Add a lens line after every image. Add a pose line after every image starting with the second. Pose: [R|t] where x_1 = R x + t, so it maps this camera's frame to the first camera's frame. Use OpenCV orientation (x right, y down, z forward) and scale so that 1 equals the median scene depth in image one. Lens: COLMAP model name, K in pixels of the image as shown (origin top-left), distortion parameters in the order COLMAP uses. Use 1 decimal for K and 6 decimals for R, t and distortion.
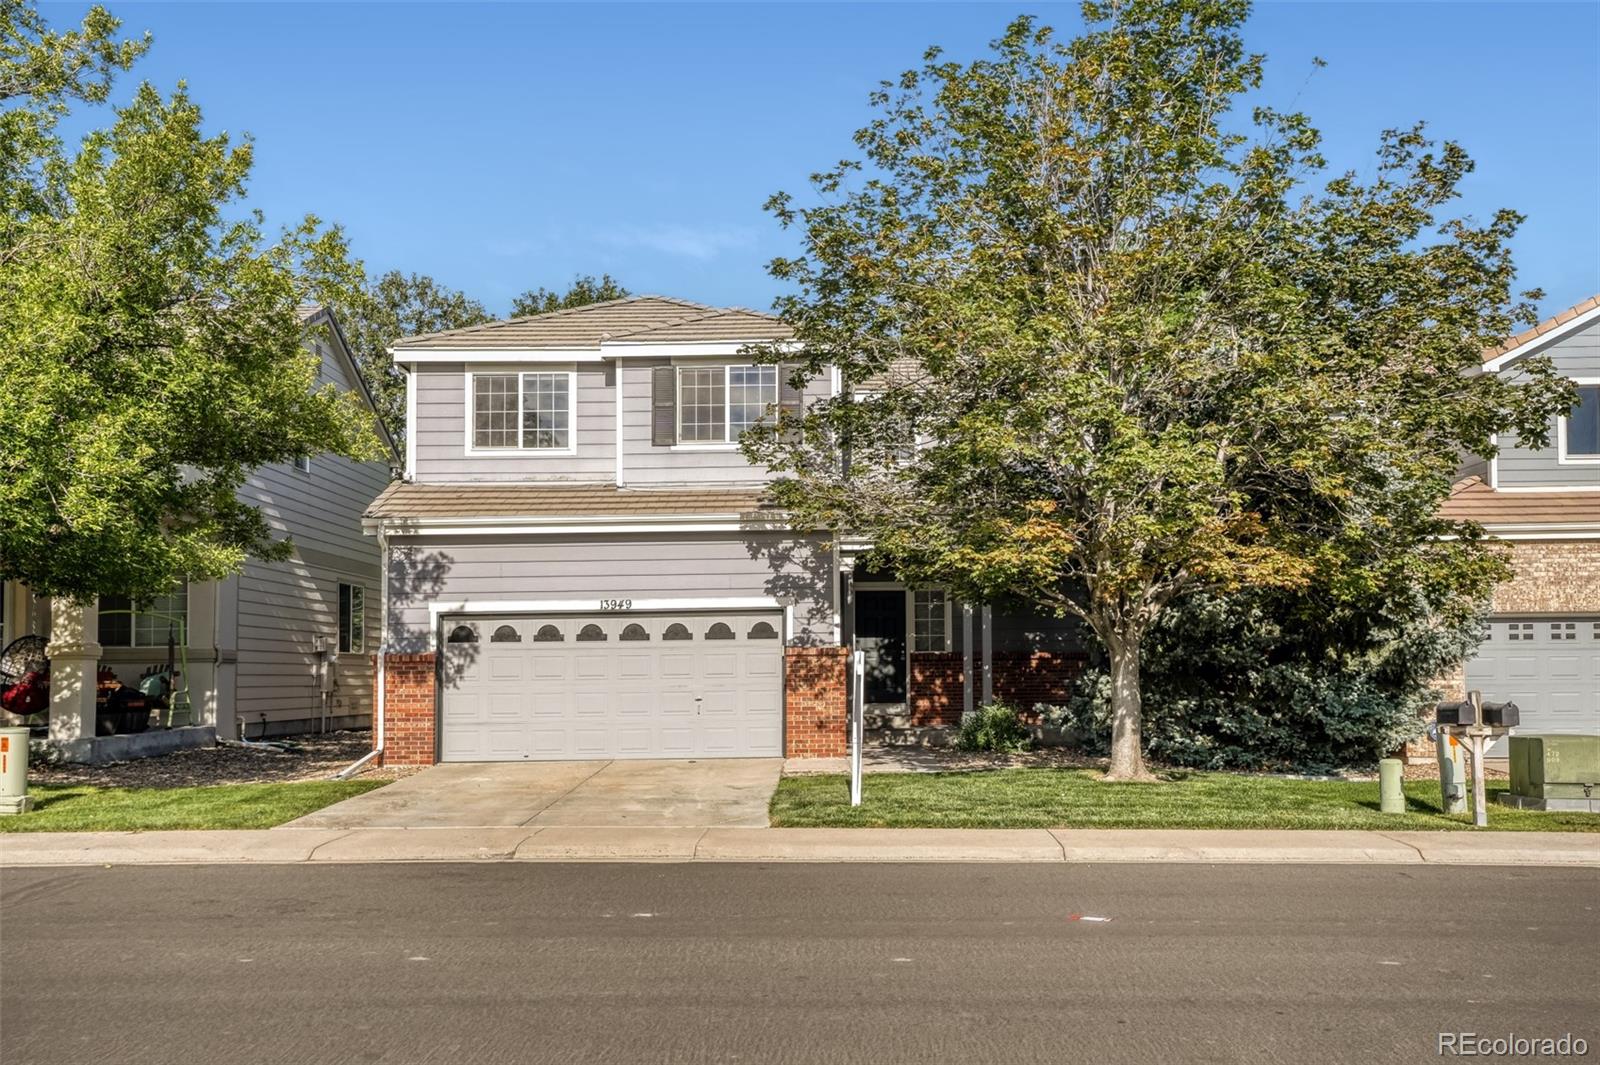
lens RADIAL K [[1564.5, 0, 801.4], [0, 1564.5, 681.6], [0, 0, 1]] dist [-0.194140, 0.704909]
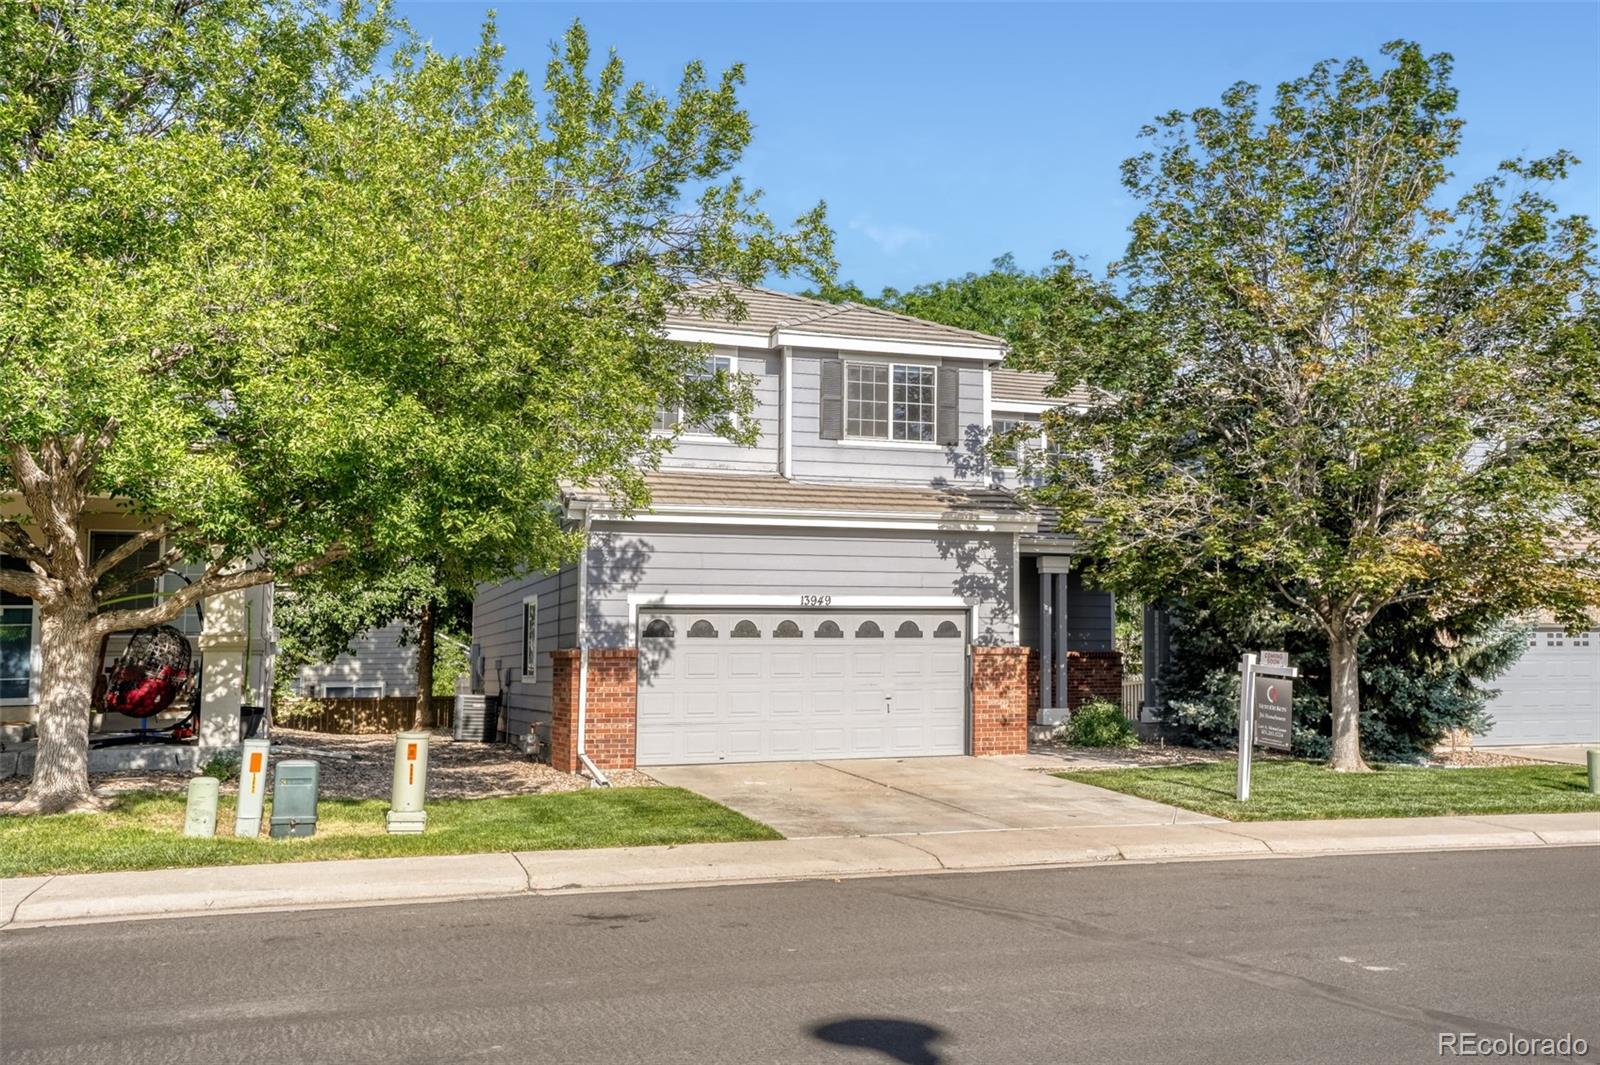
lens RADIAL K [[1598.9, 0, 800.0], [0, 1598.9, 584.3], [0, 0, 1]] dist [-0.074619, 0.188242]
pose [[0.931538, 0.024991, 0.362785, -0.490836], [-0.004699, 0.998380, -0.056707, -0.002782], [-0.363614, 0.051120, 0.930146, 0.074322]]
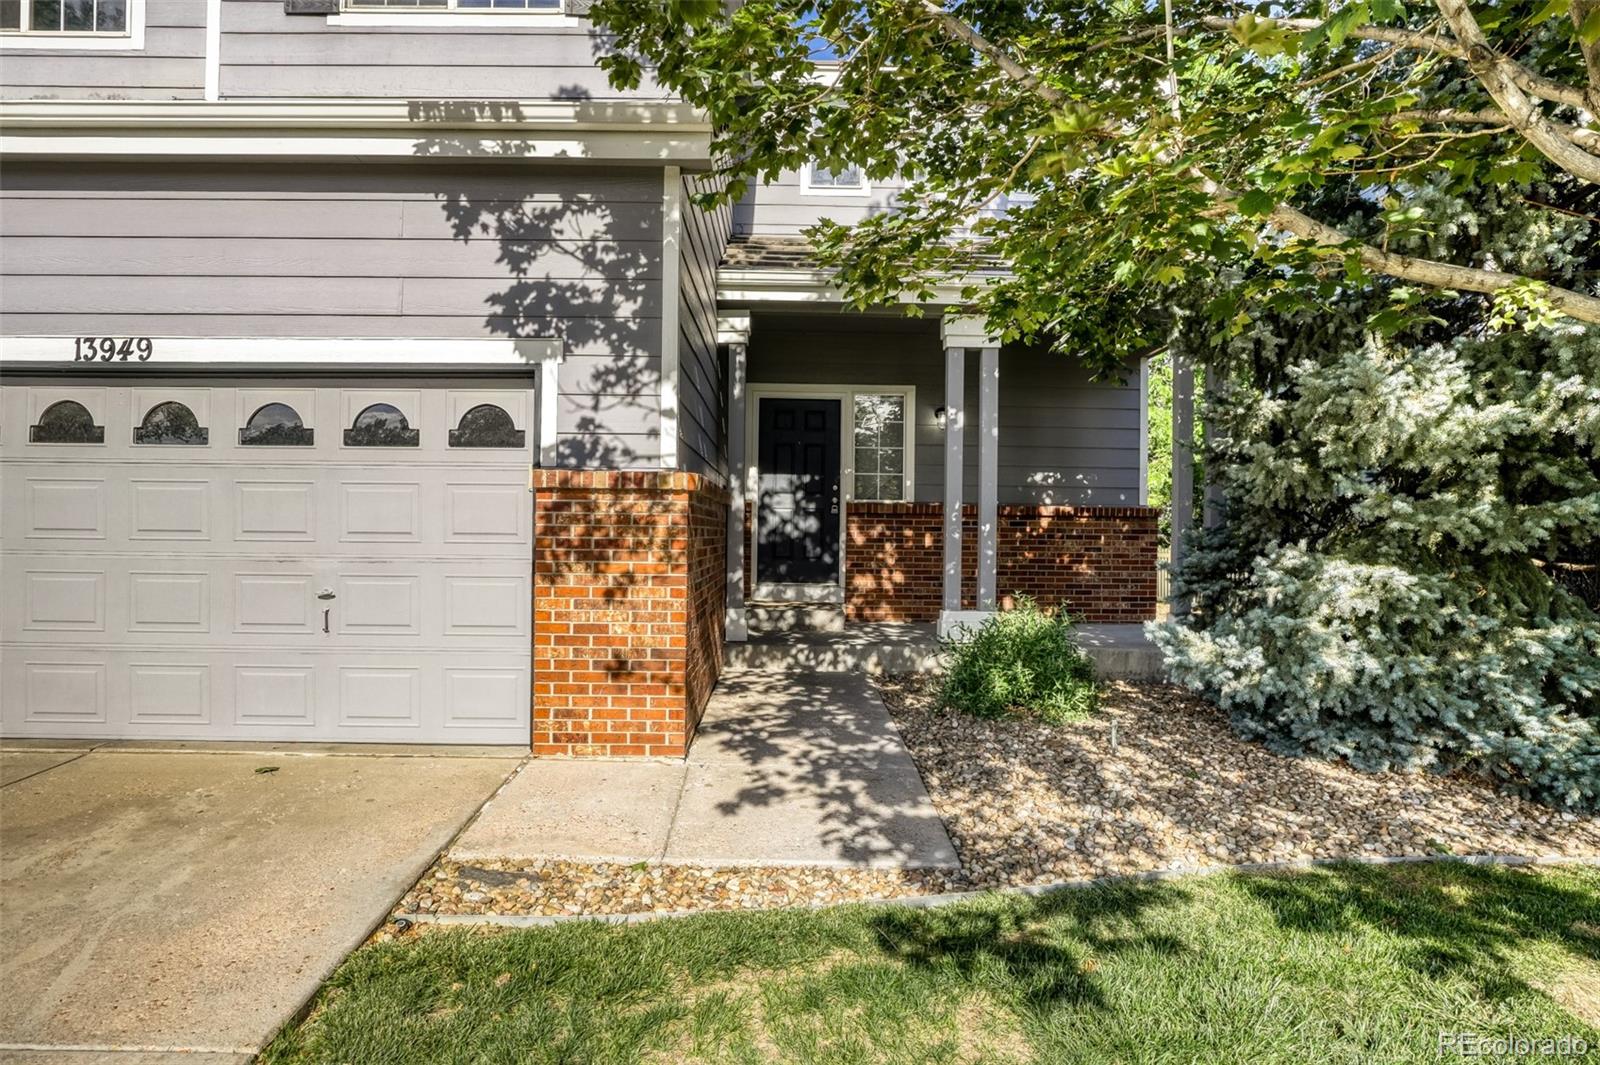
lens RADIAL K [[916.8, 0, 800.0], [0, 916.8, 532.5], [0, 0, 1]] dist [-0.068574, 0.023412]
pose [[0.999236, 0.024223, 0.030675, 0.049205], [-0.024369, 0.999693, 0.004411, -0.008207], [-0.030558, -0.005155, 0.999520, 0.771619]]
